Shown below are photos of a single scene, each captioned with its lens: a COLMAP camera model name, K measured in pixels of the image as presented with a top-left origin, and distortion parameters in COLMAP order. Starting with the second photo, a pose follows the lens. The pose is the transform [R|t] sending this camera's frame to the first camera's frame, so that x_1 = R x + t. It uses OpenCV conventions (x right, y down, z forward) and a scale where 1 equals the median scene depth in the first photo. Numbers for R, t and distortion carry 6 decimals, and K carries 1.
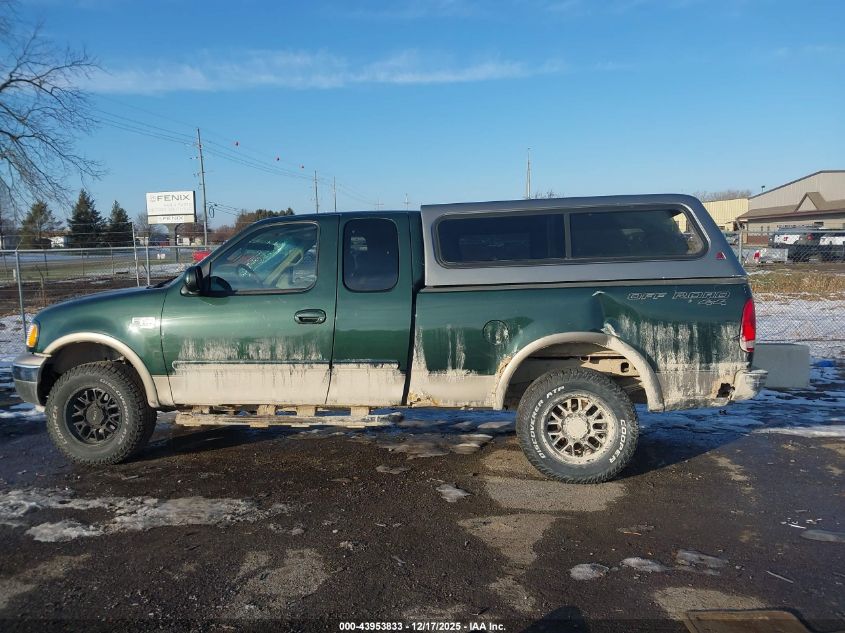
lens RADIAL K [[650.5, 0, 418.2], [0, 650.5, 315.5], [0, 0, 1]] dist [0.045714, -0.060874]
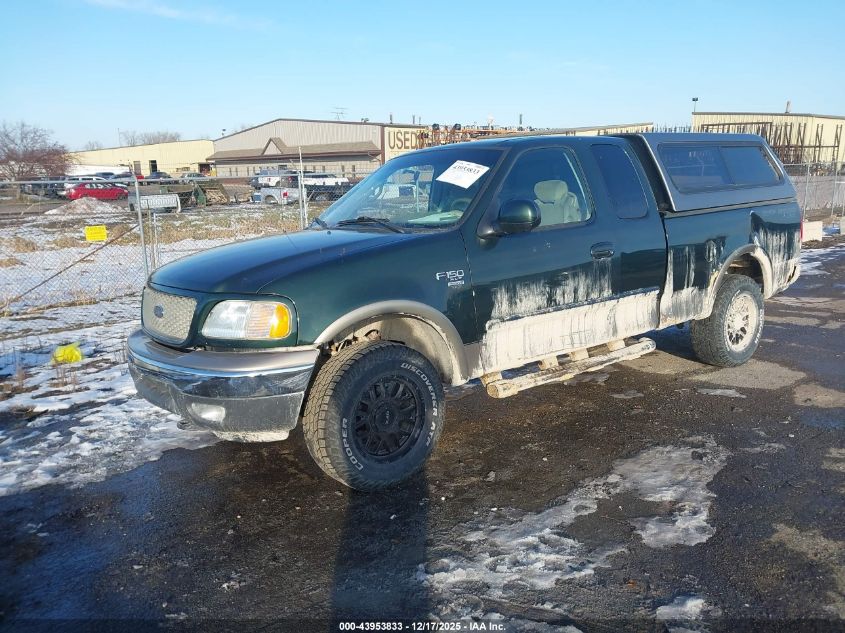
lens RADIAL K [[650.5, 0, 421.6], [0, 650.5, 309.1], [0, 0, 1]] dist [0.045714, -0.060874]
pose [[0.705333, -0.138445, 0.695226, -1.037626], [0.083511, 0.990142, 0.112449, -0.043752], [-0.703940, -0.021255, 0.709941, 0.528697]]
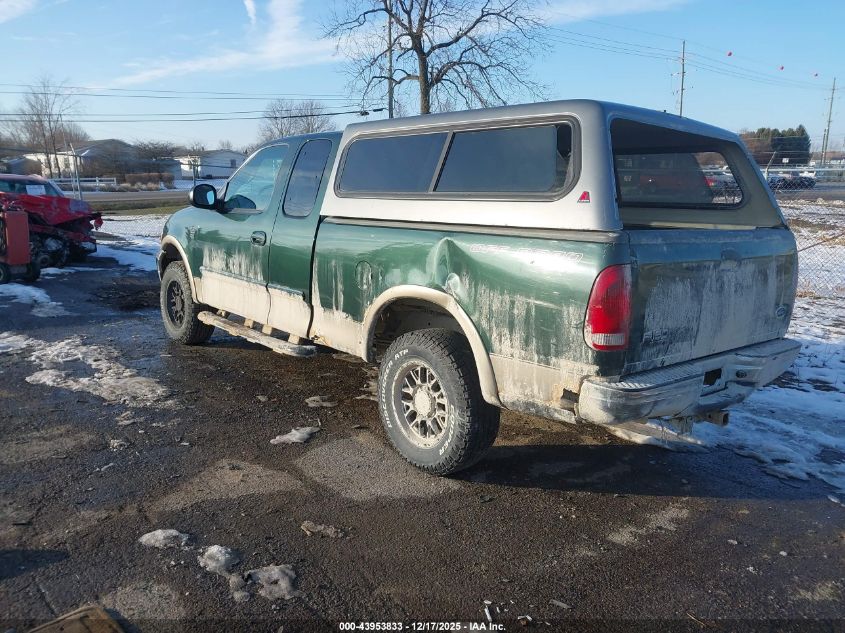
lens RADIAL K [[650.5, 0, 420.8], [0, 650.5, 313.9], [0, 0, 1]] dist [0.045714, -0.060874]
pose [[0.759470, 0.159221, -0.630756, 0.720717], [-0.087122, 0.985745, 0.143931, -0.052734], [0.644682, -0.054358, 0.762516, 0.379114]]
